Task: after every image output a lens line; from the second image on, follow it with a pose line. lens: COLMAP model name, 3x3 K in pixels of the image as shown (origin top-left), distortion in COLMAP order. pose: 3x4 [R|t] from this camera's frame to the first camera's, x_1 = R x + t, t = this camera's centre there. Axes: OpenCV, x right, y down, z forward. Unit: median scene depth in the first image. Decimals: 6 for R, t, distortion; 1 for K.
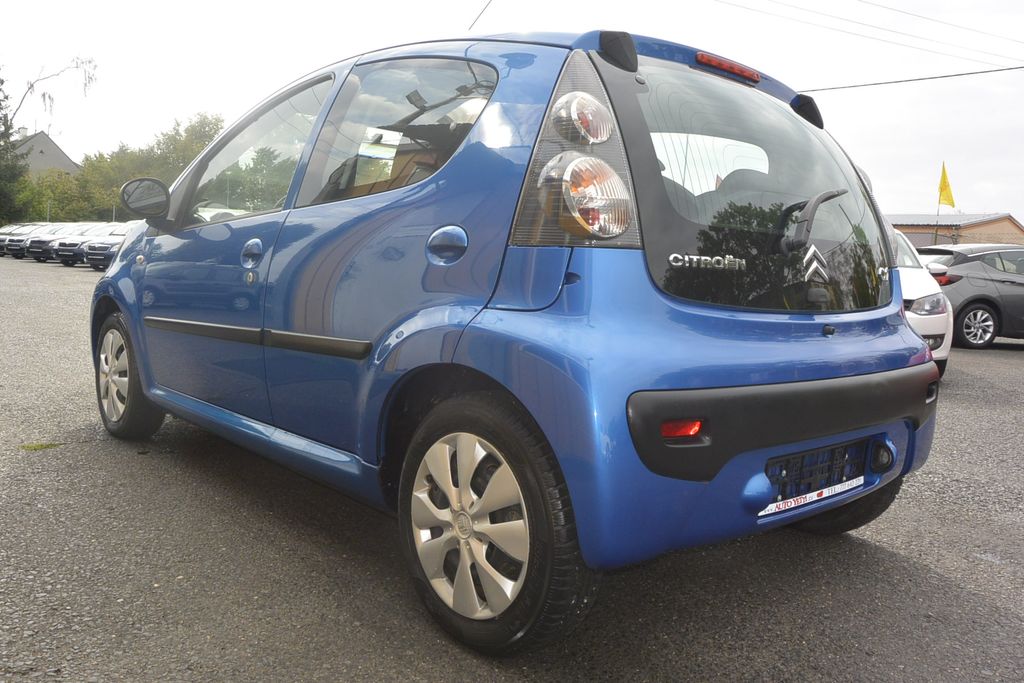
lens RADIAL K [[841.4, 0, 514.8], [0, 841.4, 337.3], [0, 0, 1]] dist [-0.008391, 0.000580]
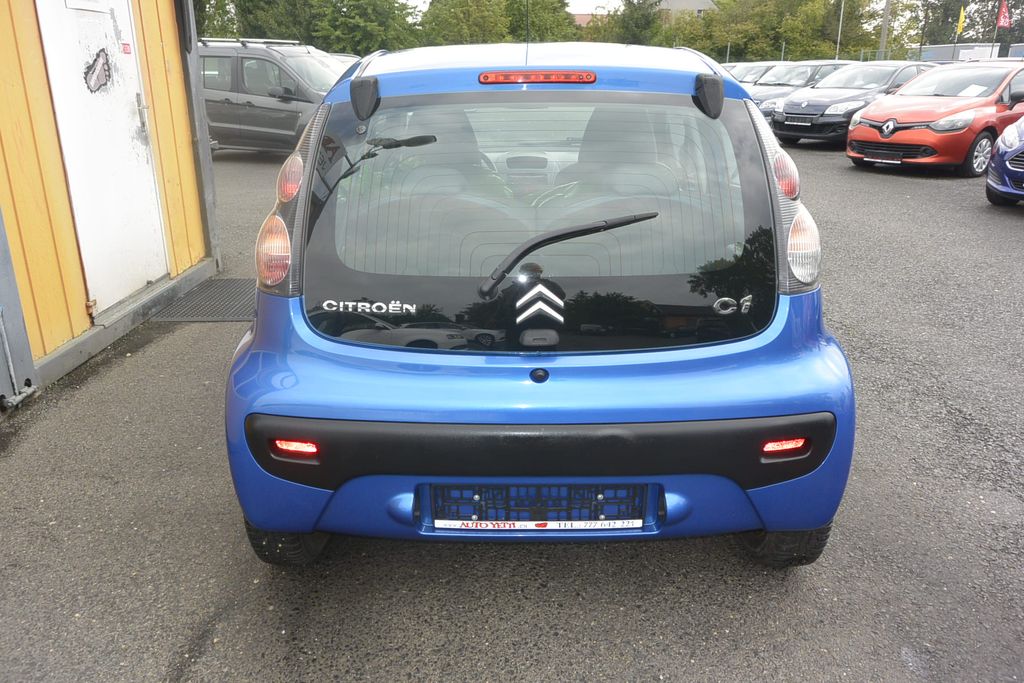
lens RADIAL K [[780.8, 0, 507.4], [0, 780.8, 340.9], [0, 0, 1]] dist [0.002561, -0.000034]
pose [[0.721975, 0.174788, -0.669479, 0.997864], [-0.014263, 0.971121, 0.238160, -0.276781], [0.691772, -0.162397, 0.703618, 0.358507]]
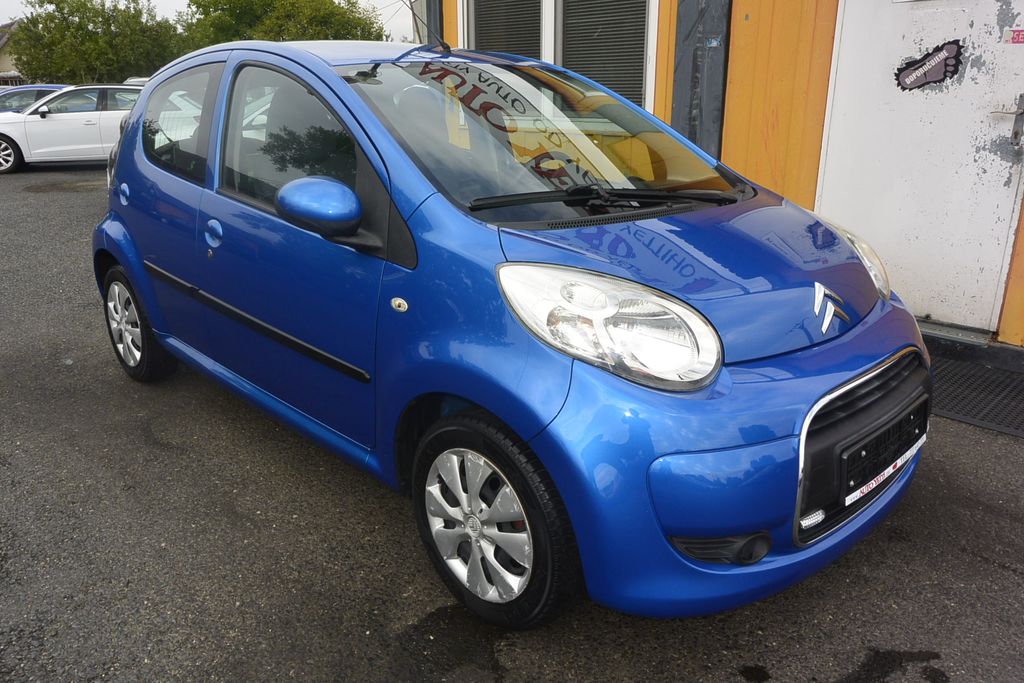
lens RADIAL K [[780.8, 0, 507.4], [0, 780.8, 340.9], [0, 0, 1]] dist [0.002561, -0.000034]
pose [[-0.998420, -0.045405, -0.033096, -0.296120], [-0.054607, 0.922871, 0.381217, -0.522033], [0.013234, 0.382422, -0.923893, 3.230911]]
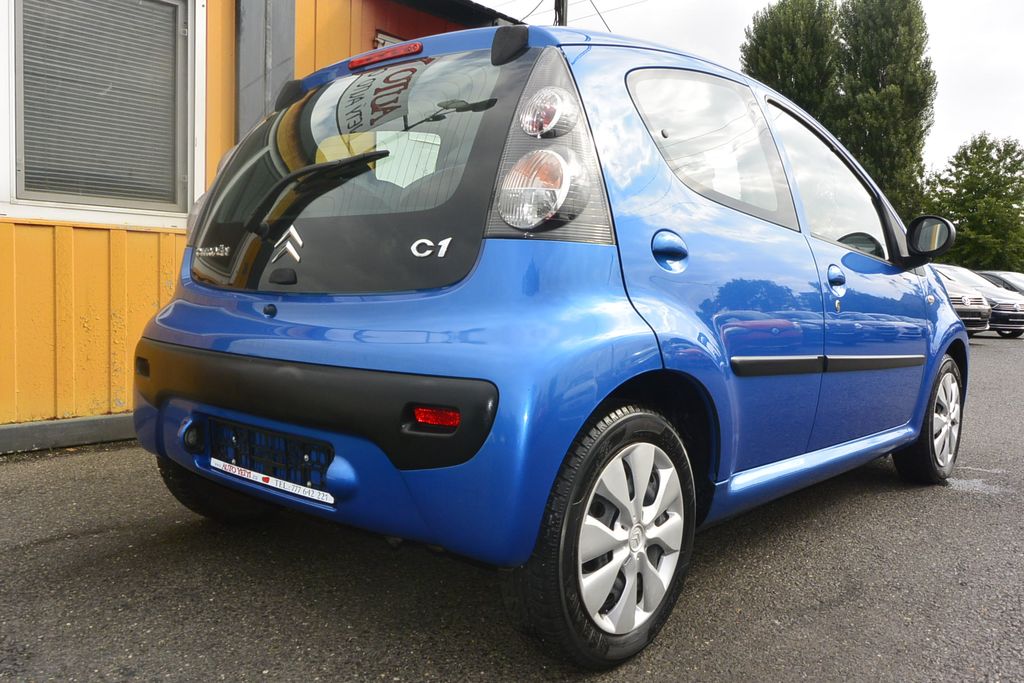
lens RADIAL K [[829.4, 0, 504.6], [0, 829.4, 340.8], [0, 0, 1]] dist [-0.000756, 0.000858]
pose [[0.087795, 0.015908, -0.996012, 1.432132], [-0.101390, 0.994822, 0.006952, -0.007978], [0.990965, 0.100375, 0.088954, 1.252819]]
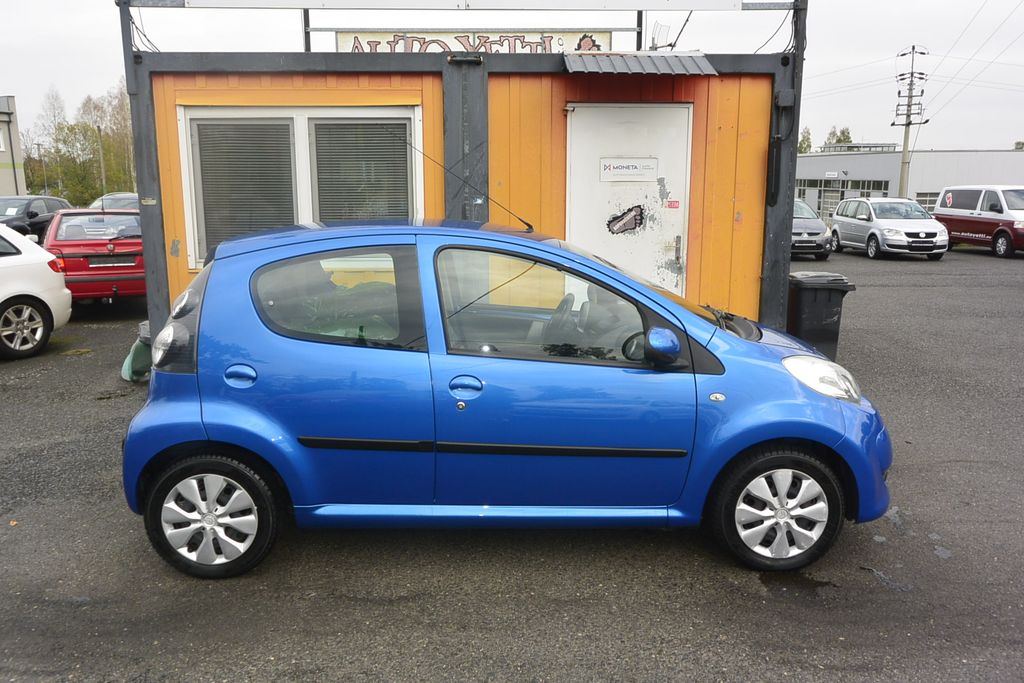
lens RADIAL K [[780.8, 0, 507.4], [0, 780.8, 340.9], [0, 0, 1]] dist [0.002561, -0.000034]
pose [[-0.662495, 0.086511, -0.744054, 1.341485], [-0.094395, 0.975748, 0.197499, -0.569800], [0.743095, 0.201077, -0.638262, 2.962163]]
